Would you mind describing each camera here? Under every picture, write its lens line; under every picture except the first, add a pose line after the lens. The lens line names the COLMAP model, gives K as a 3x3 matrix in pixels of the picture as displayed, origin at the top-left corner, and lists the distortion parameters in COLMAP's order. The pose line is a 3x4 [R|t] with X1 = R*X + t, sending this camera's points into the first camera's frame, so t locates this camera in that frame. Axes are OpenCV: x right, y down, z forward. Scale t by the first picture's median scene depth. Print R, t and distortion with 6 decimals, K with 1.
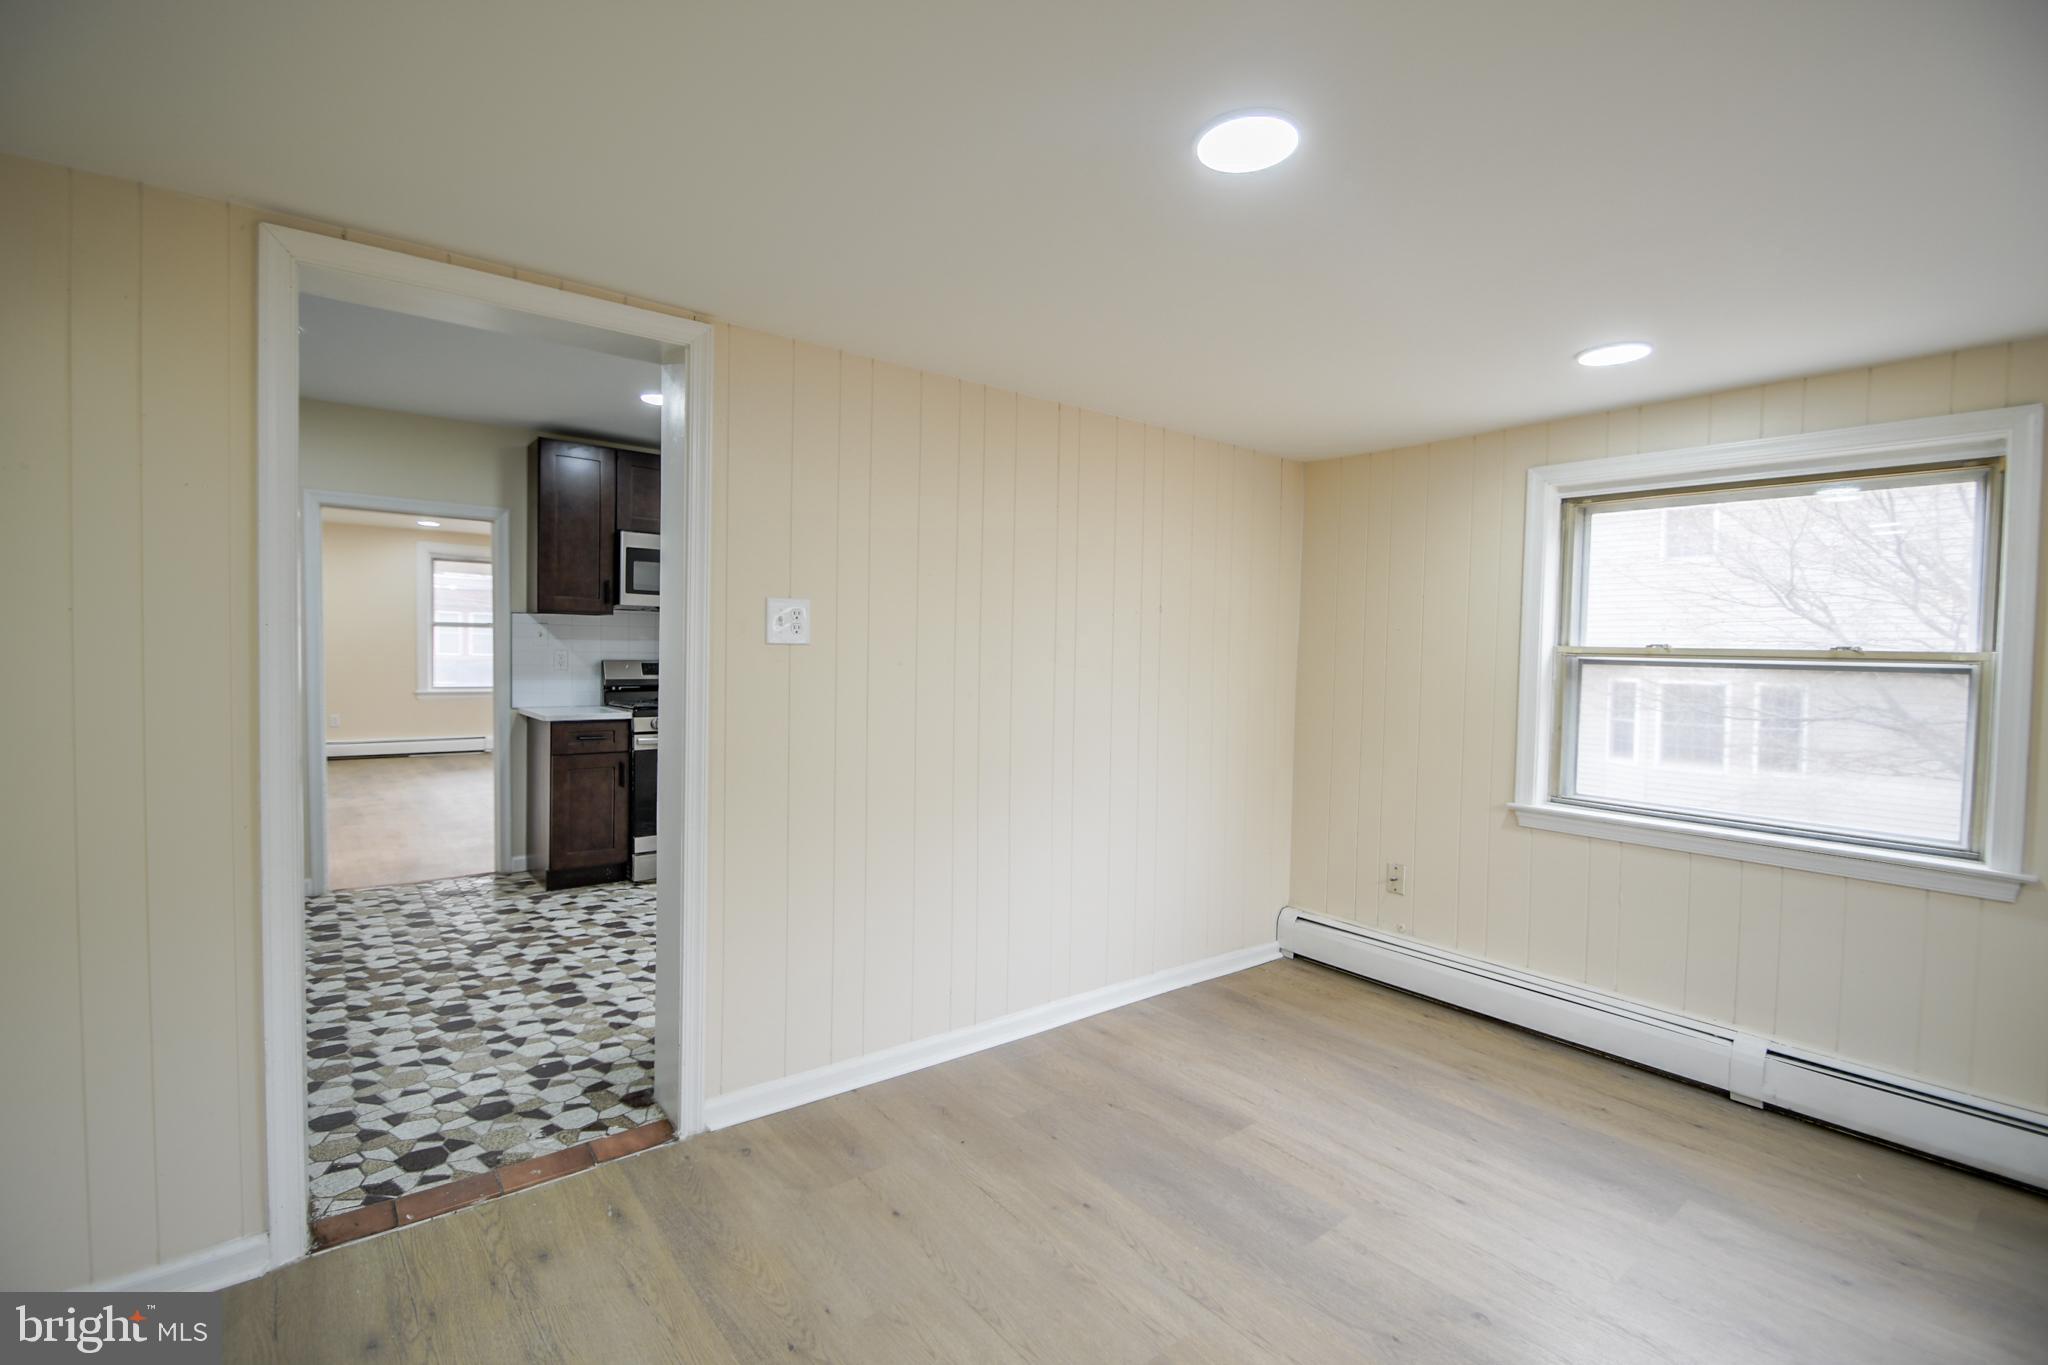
lens RADIAL K [[925.6, 0, 1024.3], [0, 925.6, 687.8], [0, 0, 1]] dist [-0.003426, -0.001928]
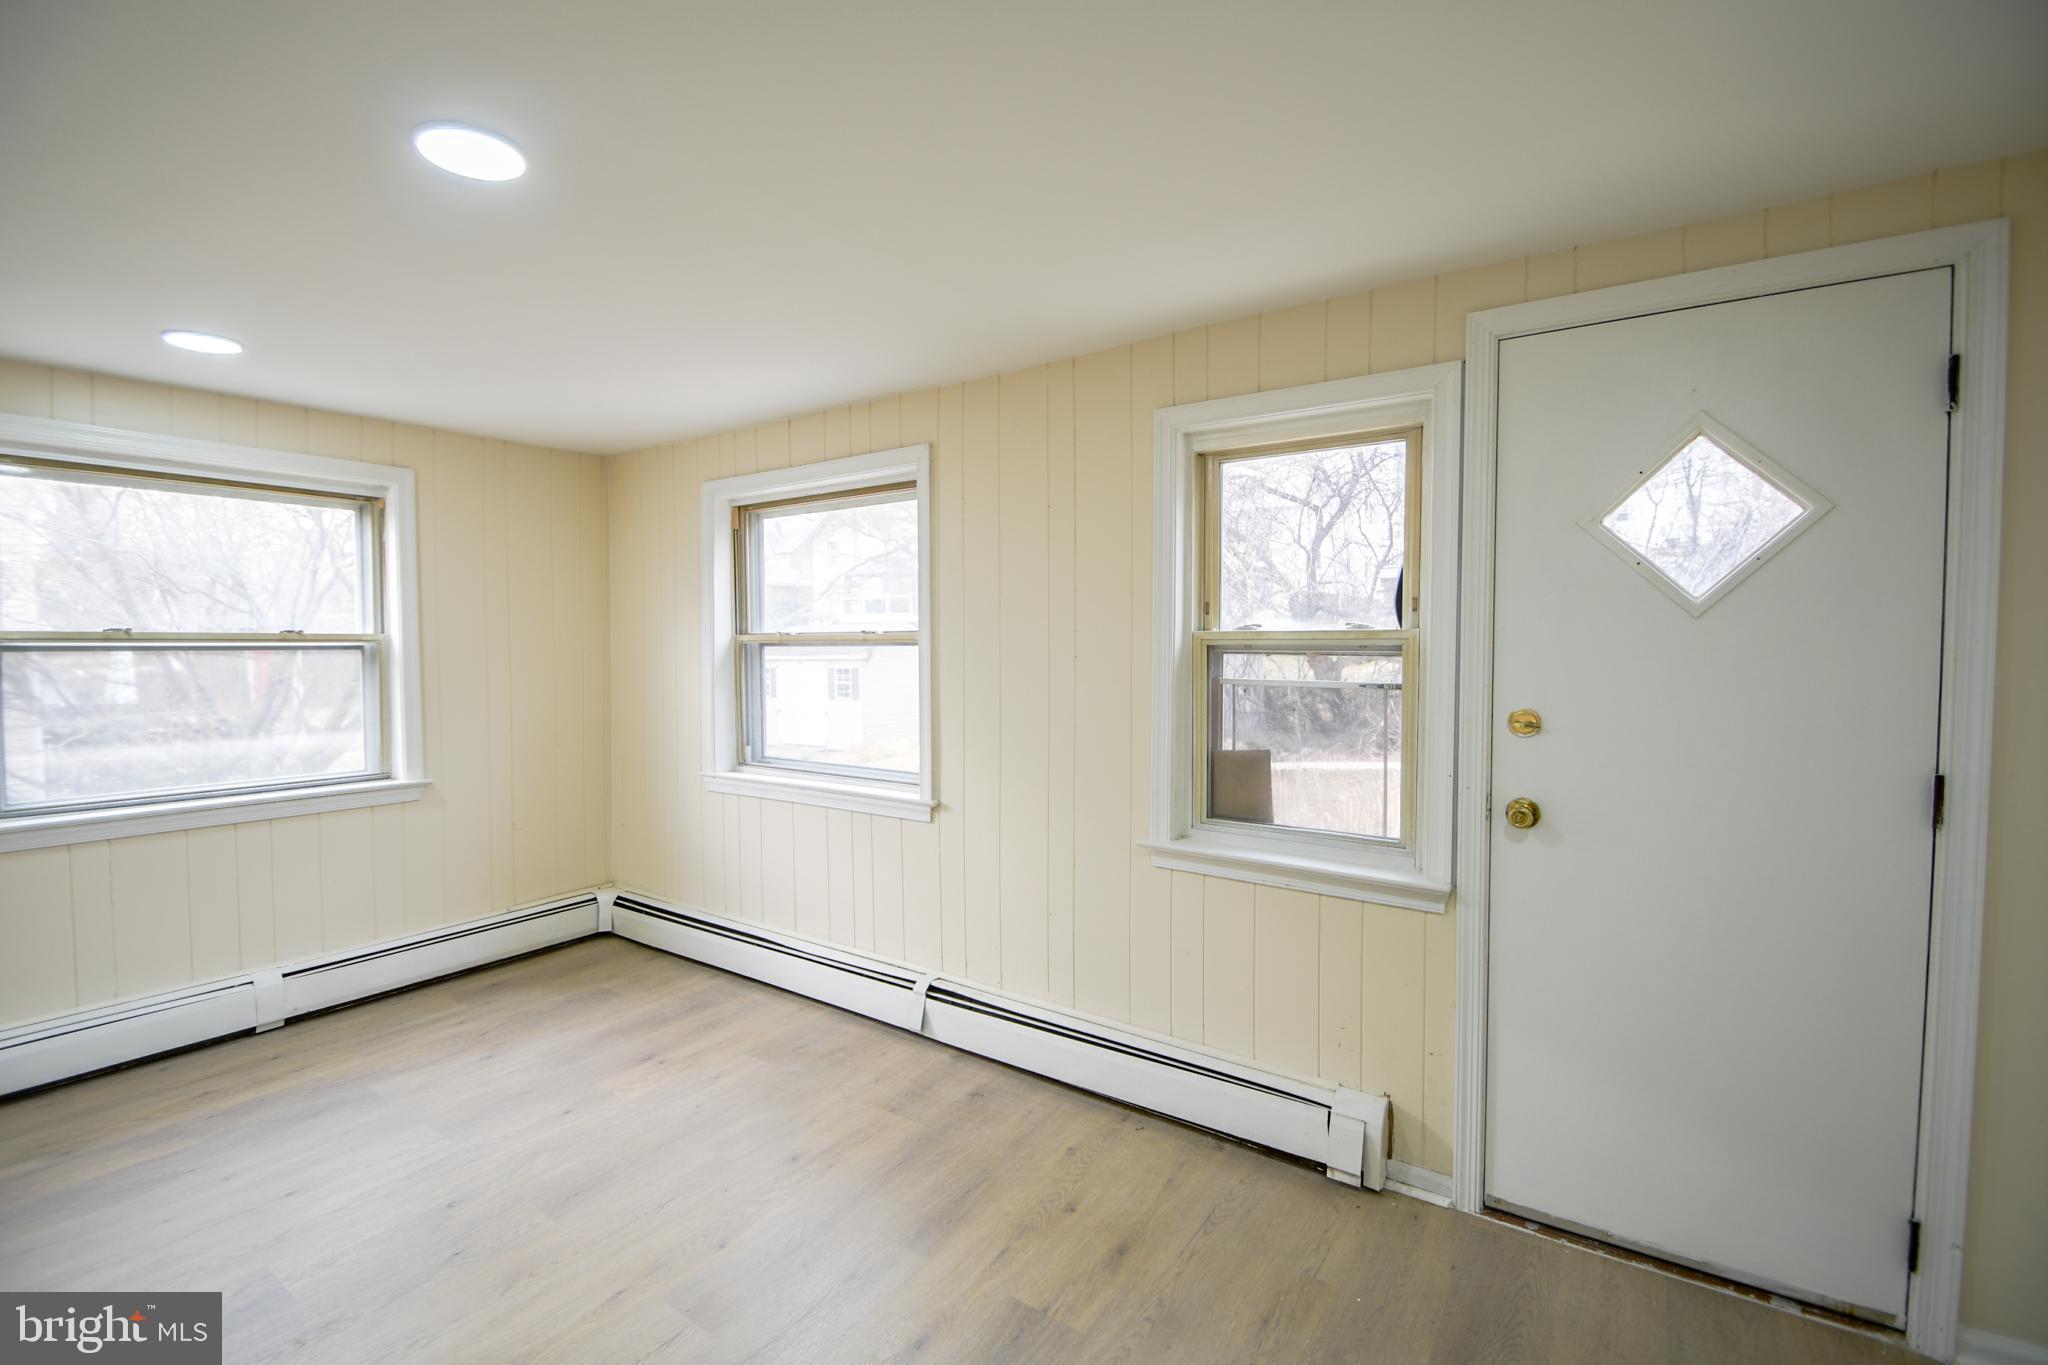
lens RADIAL K [[925.6, 0, 973.1], [0, 925.6, 689.9], [0, 0, 1]] dist [-0.003426, -0.001928]
pose [[-0.240503, -0.069283, 0.968173, -0.330404], [0.037432, 0.996045, 0.080576, -0.018996], [-0.969926, 0.055620, -0.236958, 0.258986]]
